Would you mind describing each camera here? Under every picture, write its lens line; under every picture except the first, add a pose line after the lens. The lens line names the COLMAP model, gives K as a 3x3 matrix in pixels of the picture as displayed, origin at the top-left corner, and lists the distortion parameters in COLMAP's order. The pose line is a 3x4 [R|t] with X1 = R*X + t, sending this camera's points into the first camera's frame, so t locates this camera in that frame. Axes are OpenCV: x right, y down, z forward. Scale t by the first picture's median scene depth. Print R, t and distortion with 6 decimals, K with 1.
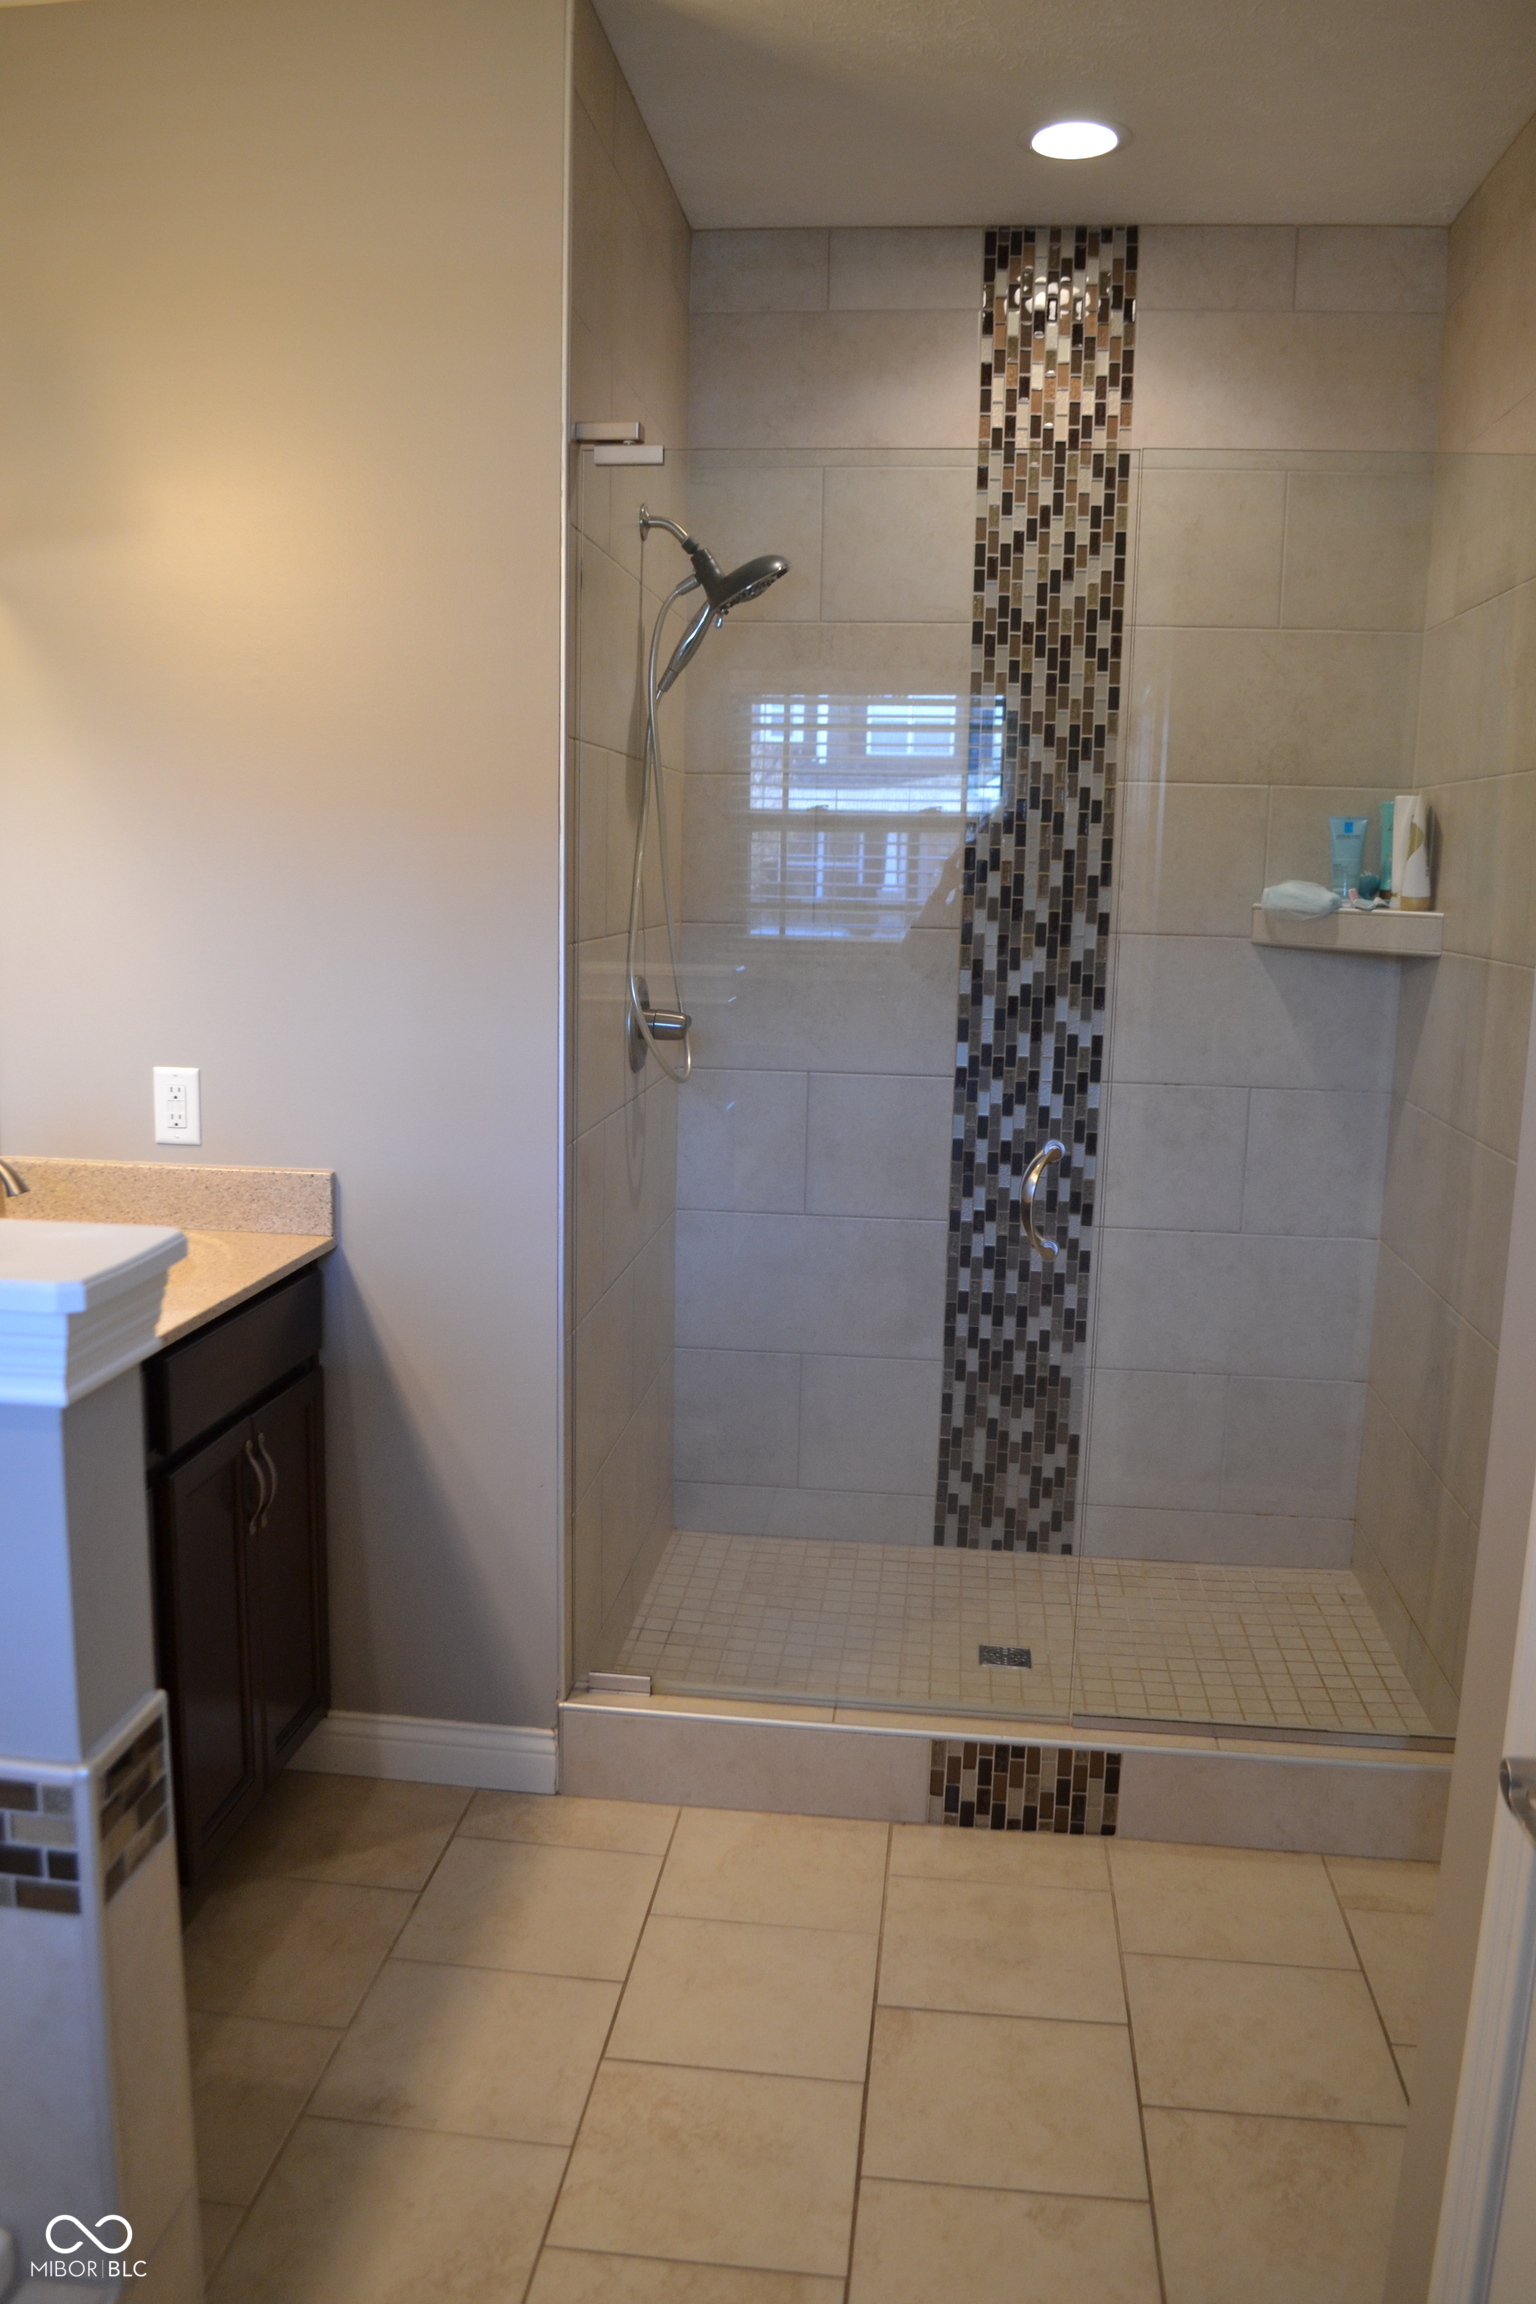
lens RADIAL K [[1851.8, 0, 768.0], [0, 1851.8, 1152.0], [0, 0, 1]] dist [-0.077324, 0.008086]
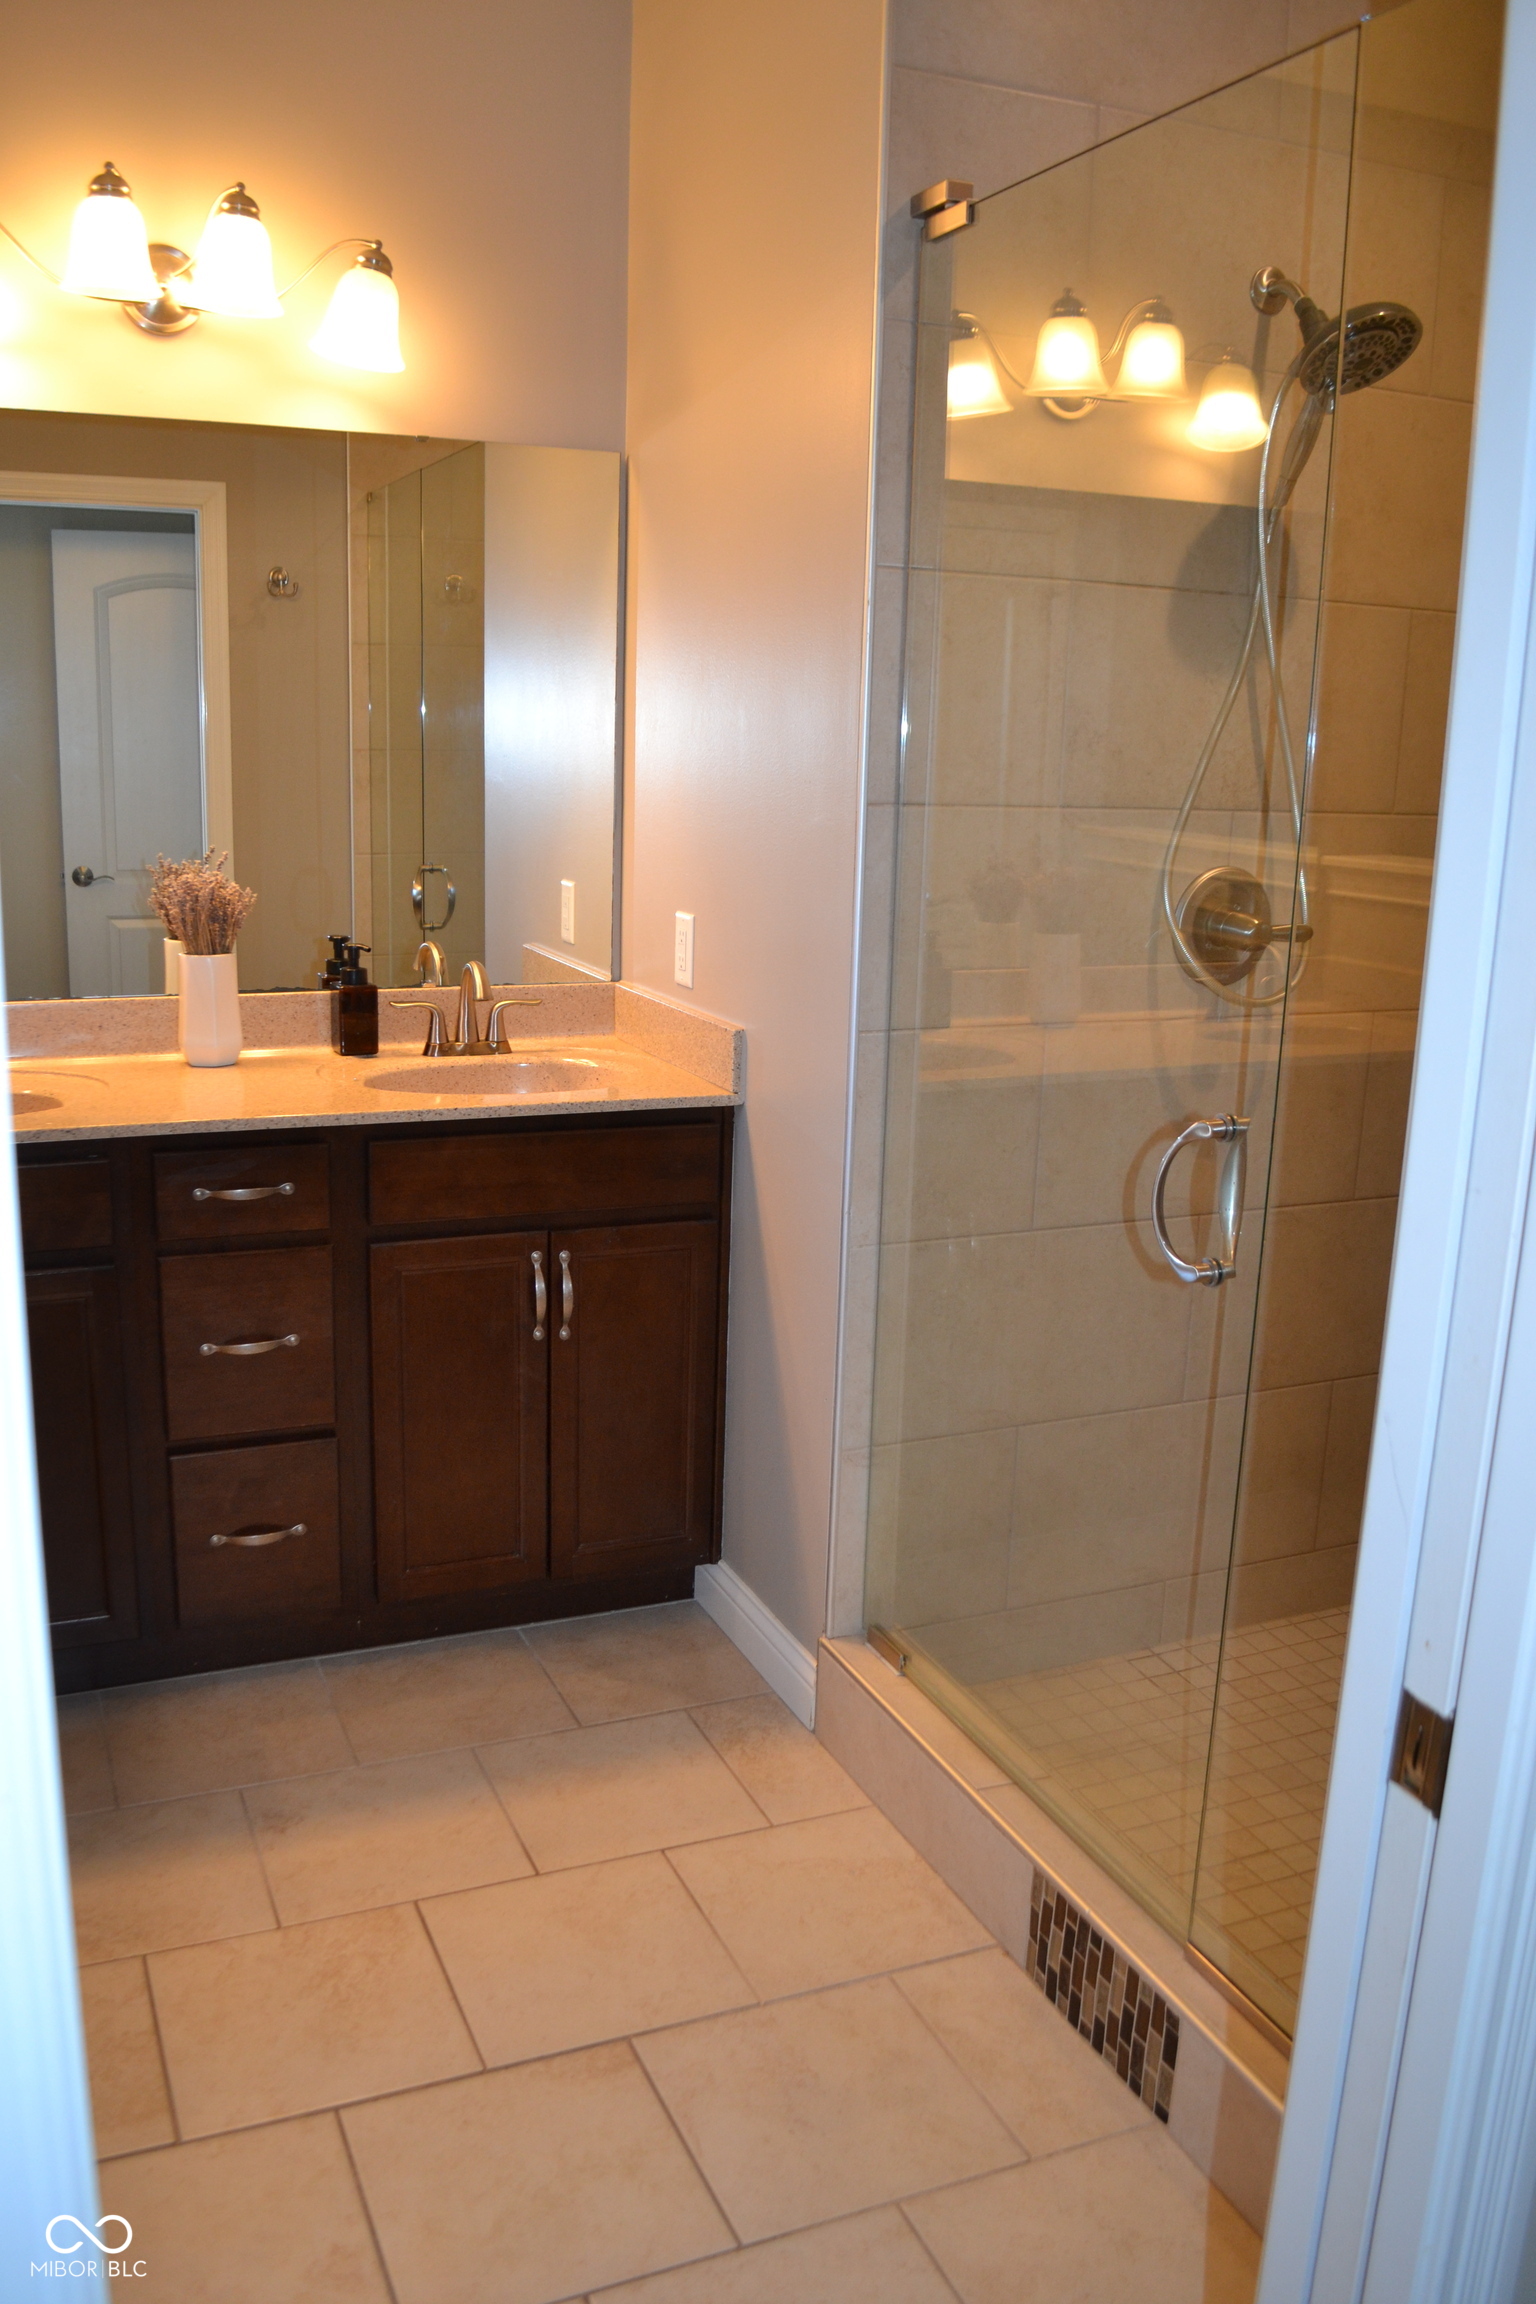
lens RADIAL K [[1851.8, 0, 768.0], [0, 1851.8, 1152.0], [0, 0, 1]] dist [-0.077324, 0.008086]
pose [[0.500398, 0.181619, -0.846532, 0.626608], [-0.152978, 0.980914, 0.120023, -0.046173], [0.852174, 0.069441, 0.518631, 0.492049]]
